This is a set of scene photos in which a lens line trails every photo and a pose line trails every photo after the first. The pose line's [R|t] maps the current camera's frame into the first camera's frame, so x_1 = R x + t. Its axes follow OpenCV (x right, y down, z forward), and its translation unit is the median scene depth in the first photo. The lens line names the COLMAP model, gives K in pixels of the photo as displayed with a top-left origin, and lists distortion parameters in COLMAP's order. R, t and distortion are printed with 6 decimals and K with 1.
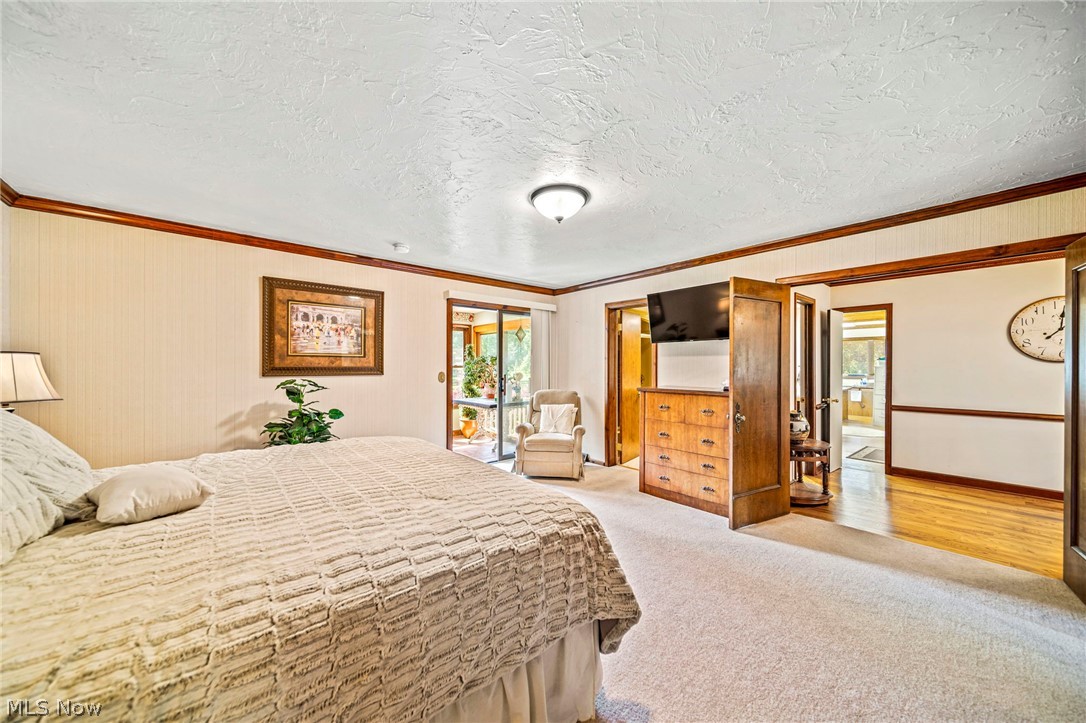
lens RADIAL K [[381.9, 0, 544.8], [0, 381.9, 364.9], [0, 0, 1]] dist [-0.000609, 0.000038]
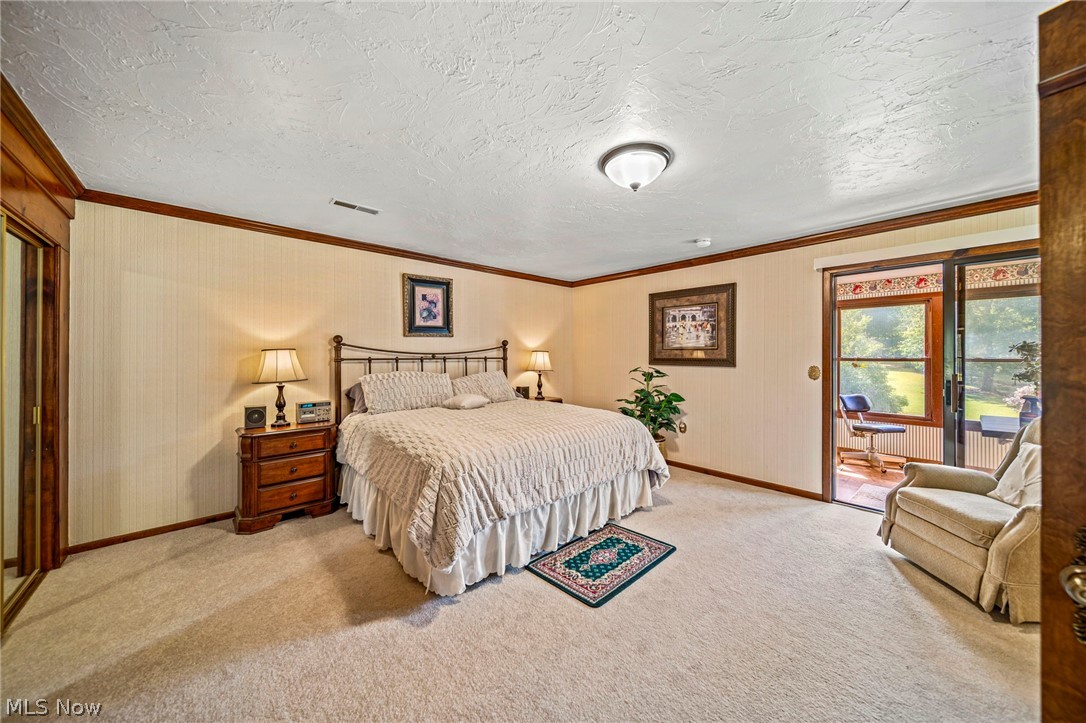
lens RADIAL K [[381.9, 0, 544.9], [0, 381.9, 354.9], [0, 0, 1]] dist [-0.000609, 0.000038]
pose [[0.015673, -0.002043, -0.999875, 0.599382], [-0.002491, 0.999995, -0.002082, -0.001770], [0.999874, 0.002523, 0.015668, 0.530075]]
